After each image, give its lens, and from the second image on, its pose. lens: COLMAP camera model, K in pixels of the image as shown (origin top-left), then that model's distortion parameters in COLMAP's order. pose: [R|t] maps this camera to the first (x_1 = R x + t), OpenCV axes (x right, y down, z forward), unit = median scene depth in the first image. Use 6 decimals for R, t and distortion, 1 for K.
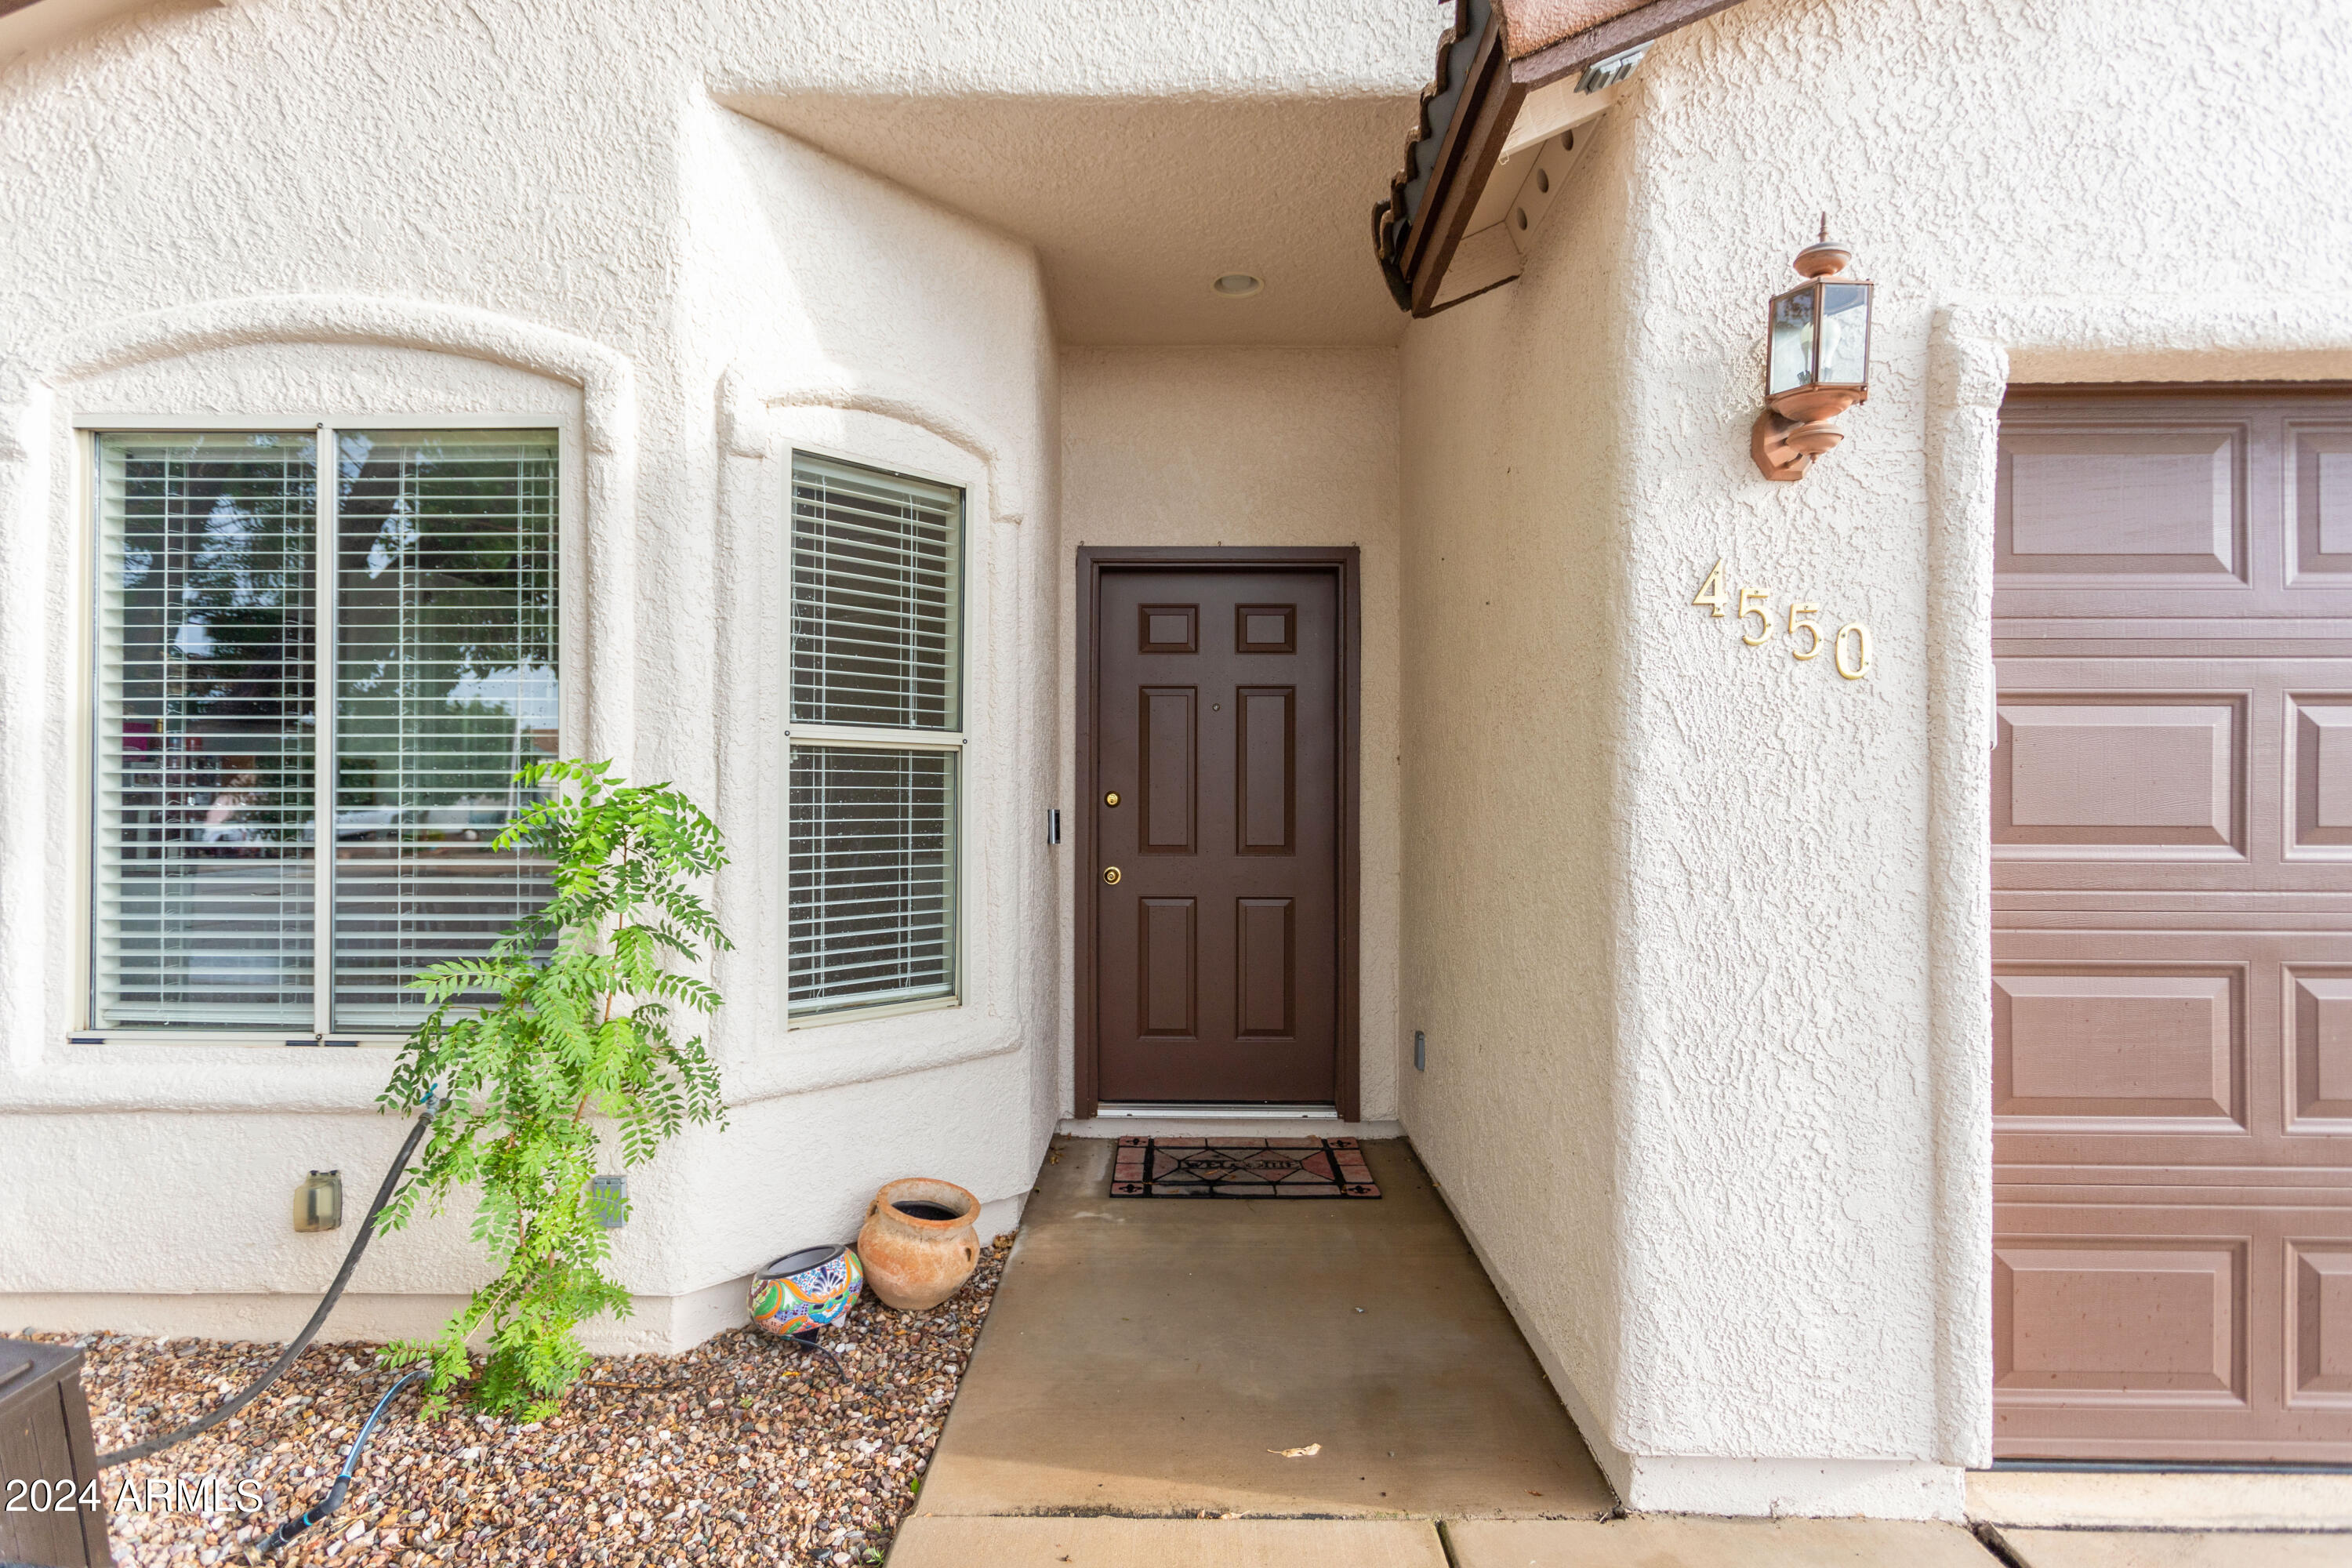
lens RADIAL K [[1130.8, 0, 1168.2], [0, 1130.8, 780.3], [0, 0, 1]] dist [0.013462, -0.000606]
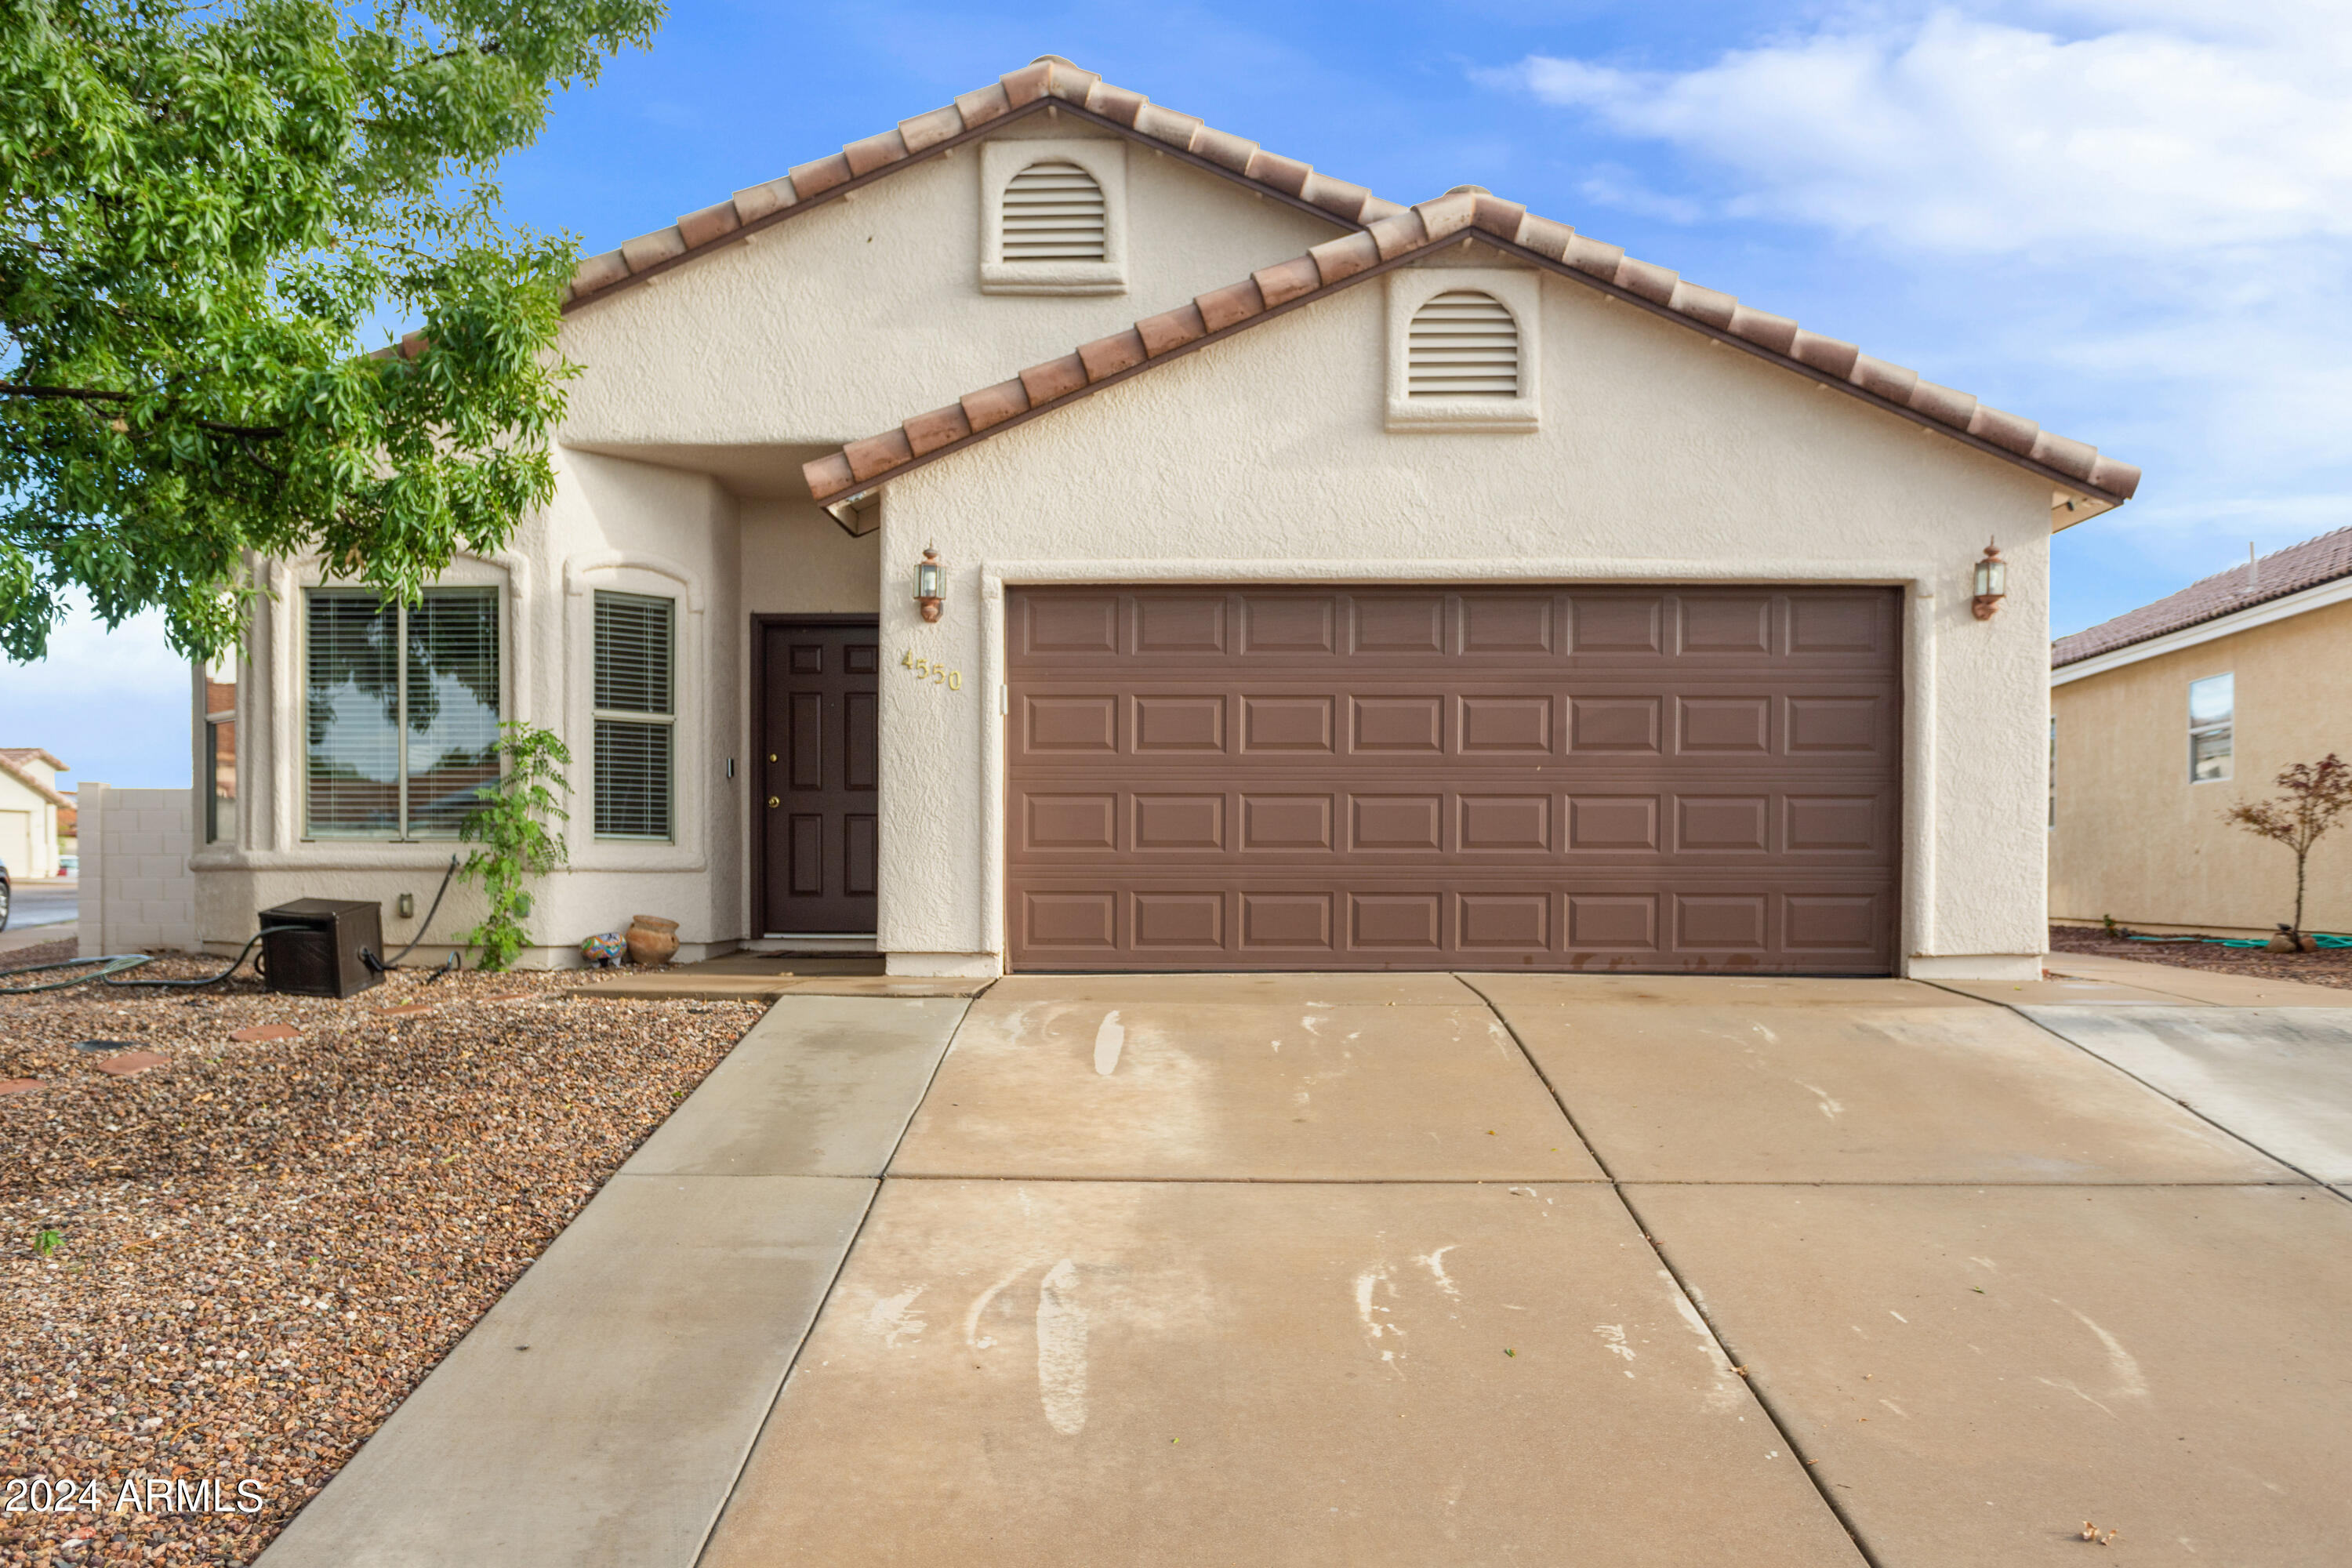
lens RADIAL K [[1943.2, 0, 1154.9], [0, 1943.2, 908.7], [0, 0, 1]] dist [-0.009923, 0.014841]
pose [[0.999754, 0.000732, -0.022176, 0.921016], [-0.000141, 0.999646, 0.026624, 0.257061], [0.022188, -0.026614, 0.999400, -3.019937]]
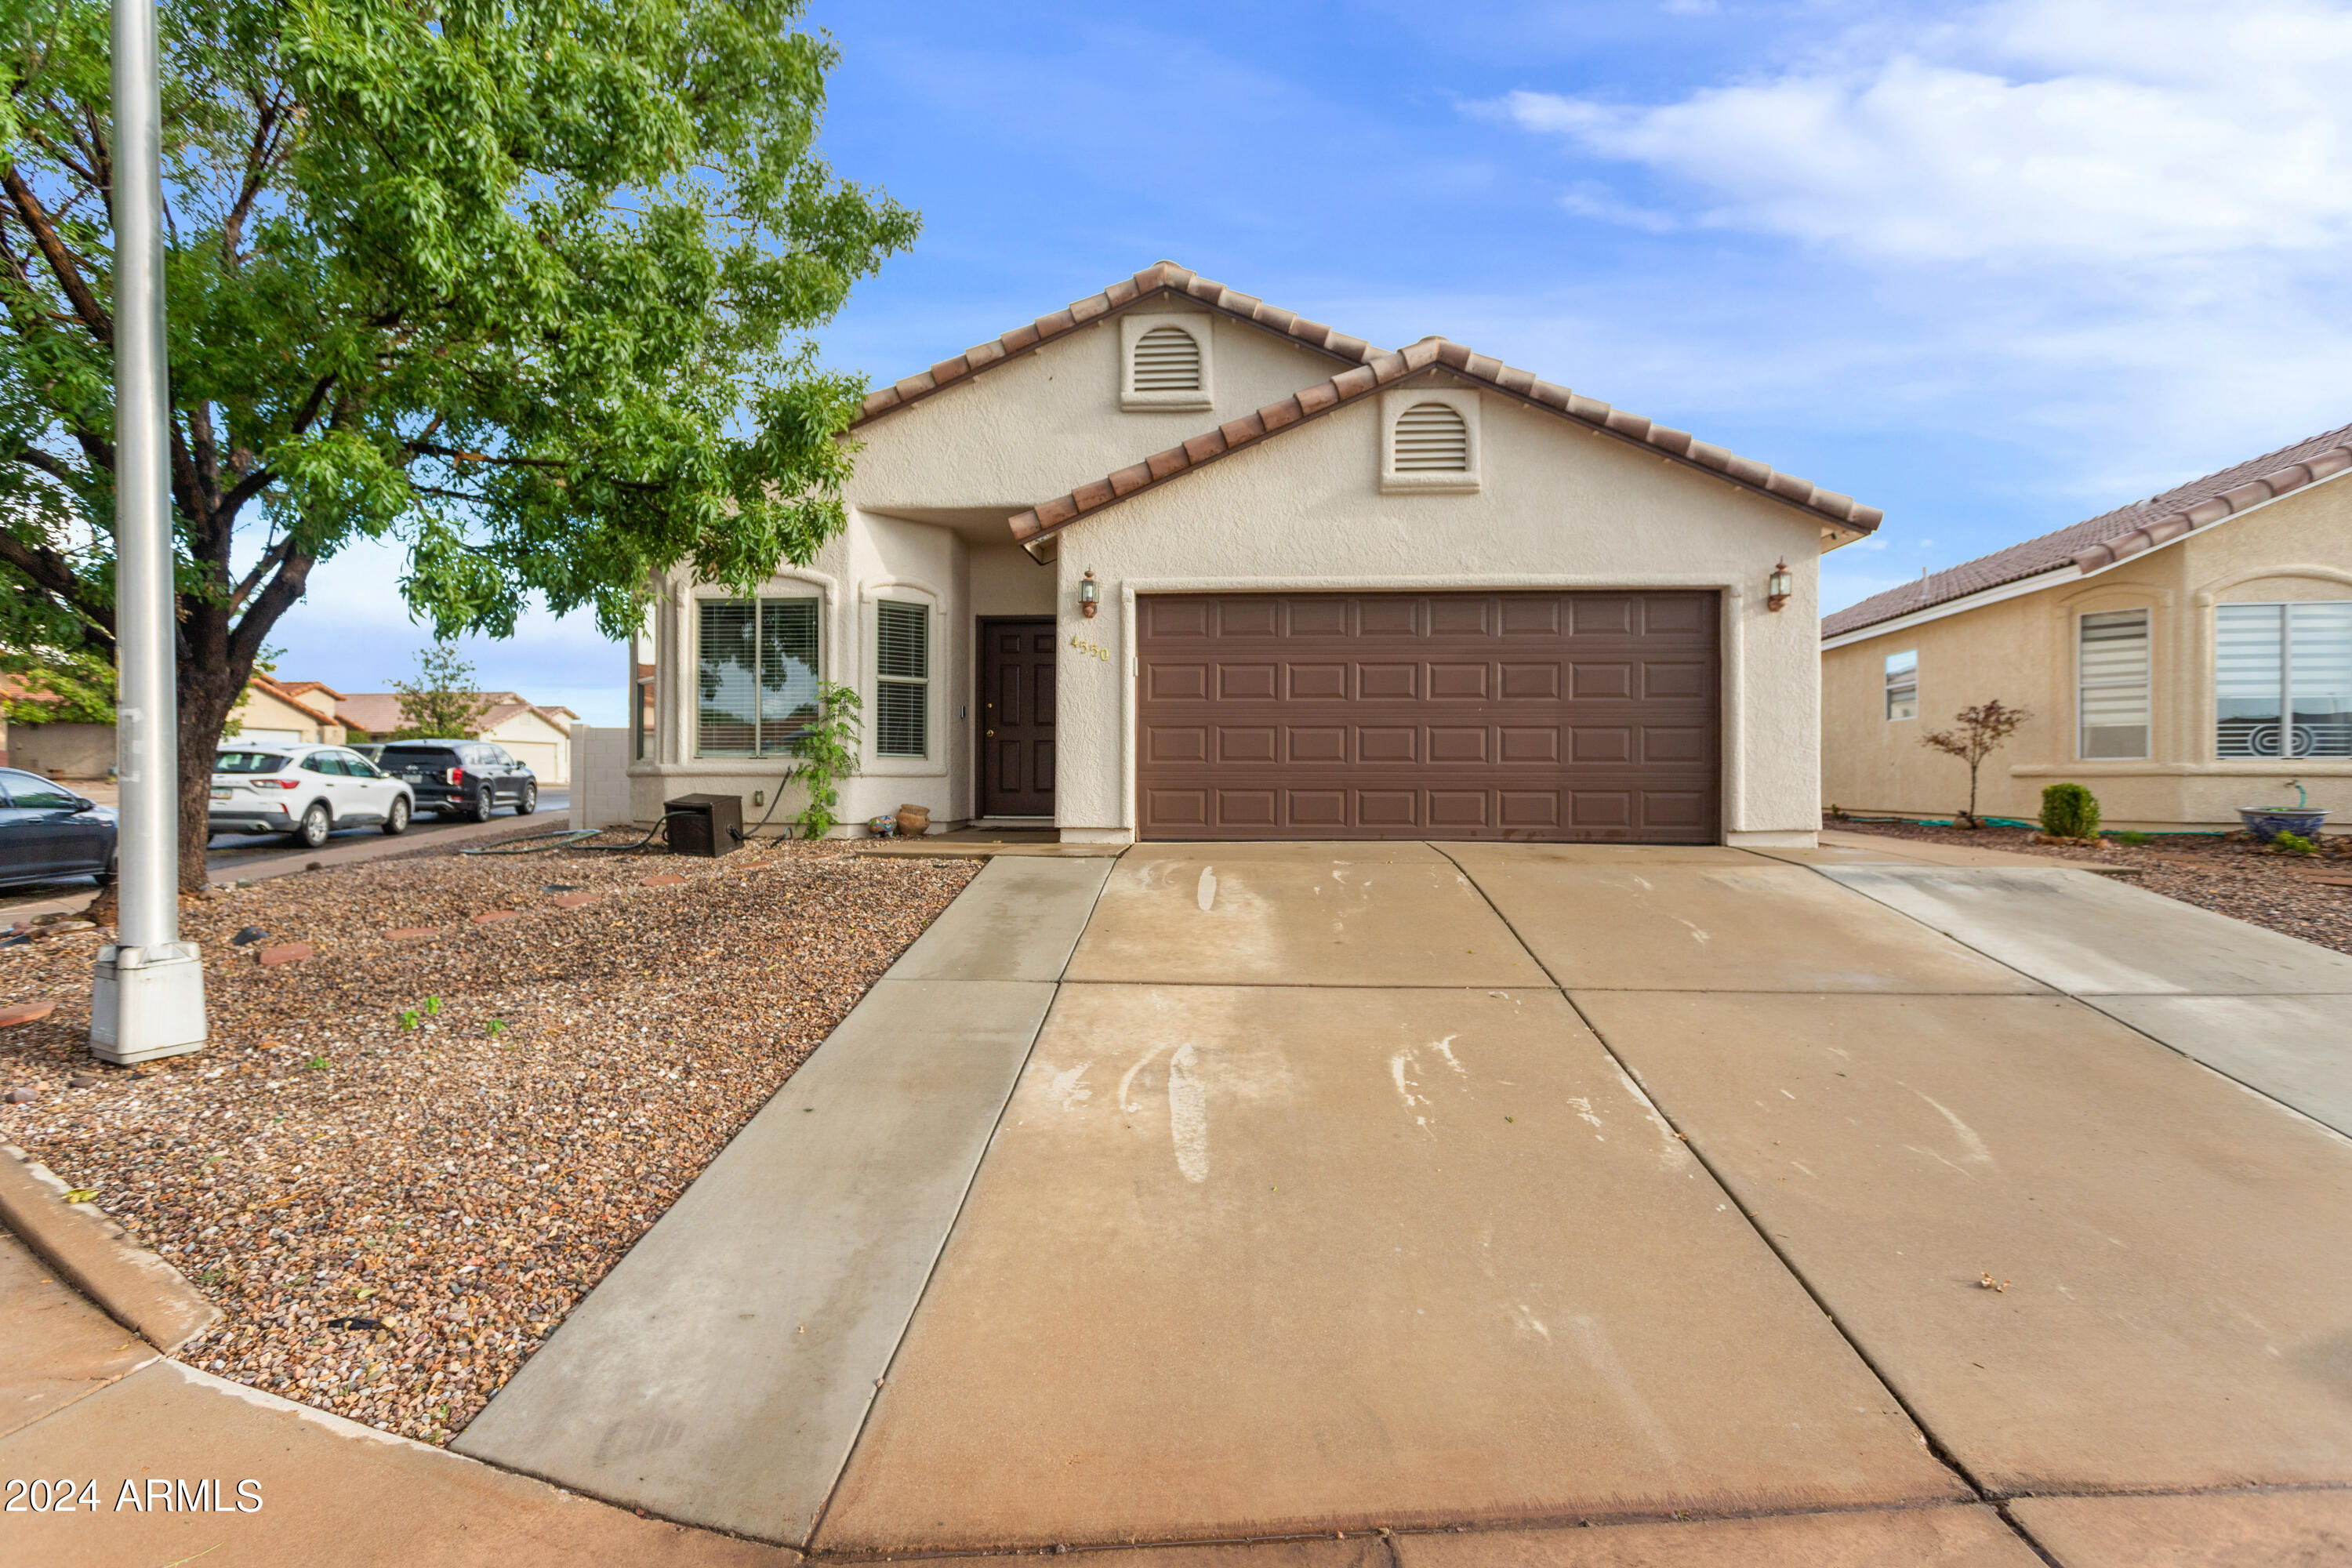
lens RADIAL K [[1130.8, 0, 1174.2], [0, 1130.8, 769.4], [0, 0, 1]] dist [0.013462, -0.000606]
pose [[0.998423, -0.000772, -0.056139, 0.854587], [0.000761, 1.000000, -0.000216, 0.264937], [0.056139, 0.000173, 0.998423, -2.679048]]
